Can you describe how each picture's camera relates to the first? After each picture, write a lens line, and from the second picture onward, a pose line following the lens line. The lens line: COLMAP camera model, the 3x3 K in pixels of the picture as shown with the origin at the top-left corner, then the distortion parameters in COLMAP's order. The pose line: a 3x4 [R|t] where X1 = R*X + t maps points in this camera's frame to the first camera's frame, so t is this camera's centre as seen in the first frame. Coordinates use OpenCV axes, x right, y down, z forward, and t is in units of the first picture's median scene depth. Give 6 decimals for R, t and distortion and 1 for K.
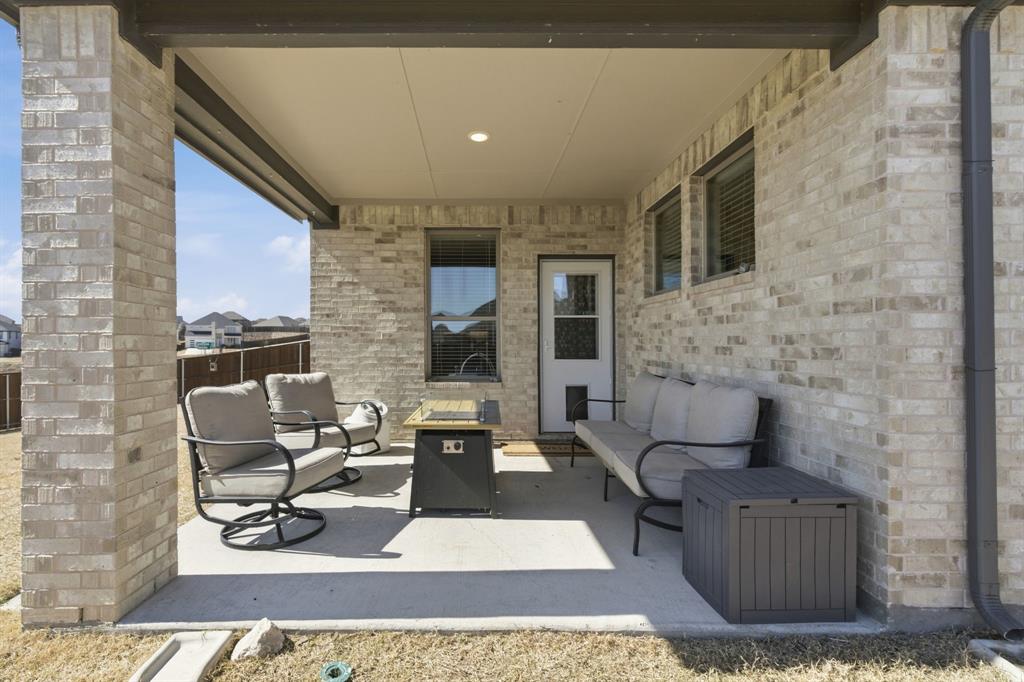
lens RADIAL K [[463.2, 0, 507.2], [0, 463.2, 343.1], [0, 0, 1]] dist [0.000773, 0.000636]
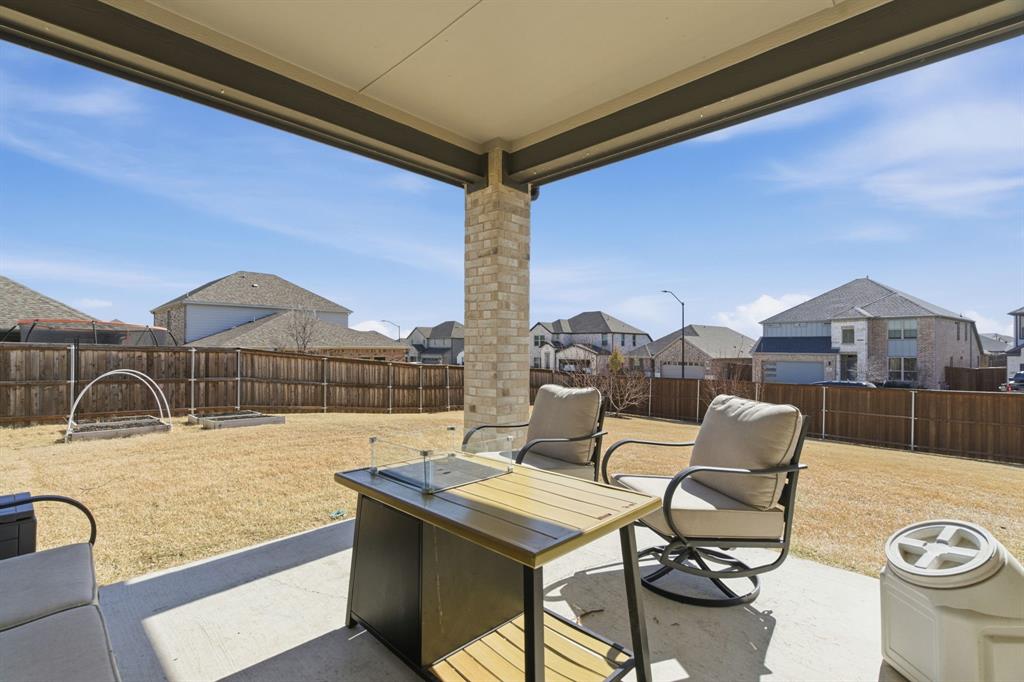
lens RADIAL K [[463.2, 0, 509.5], [0, 463.2, 346.3], [0, 0, 1]] dist [0.000773, 0.000636]
pose [[-0.728673, 0.002748, -0.684856, 0.366081], [0.002200, 0.999996, 0.001671, -0.014525], [0.684858, -0.000289, -0.728676, 2.372646]]
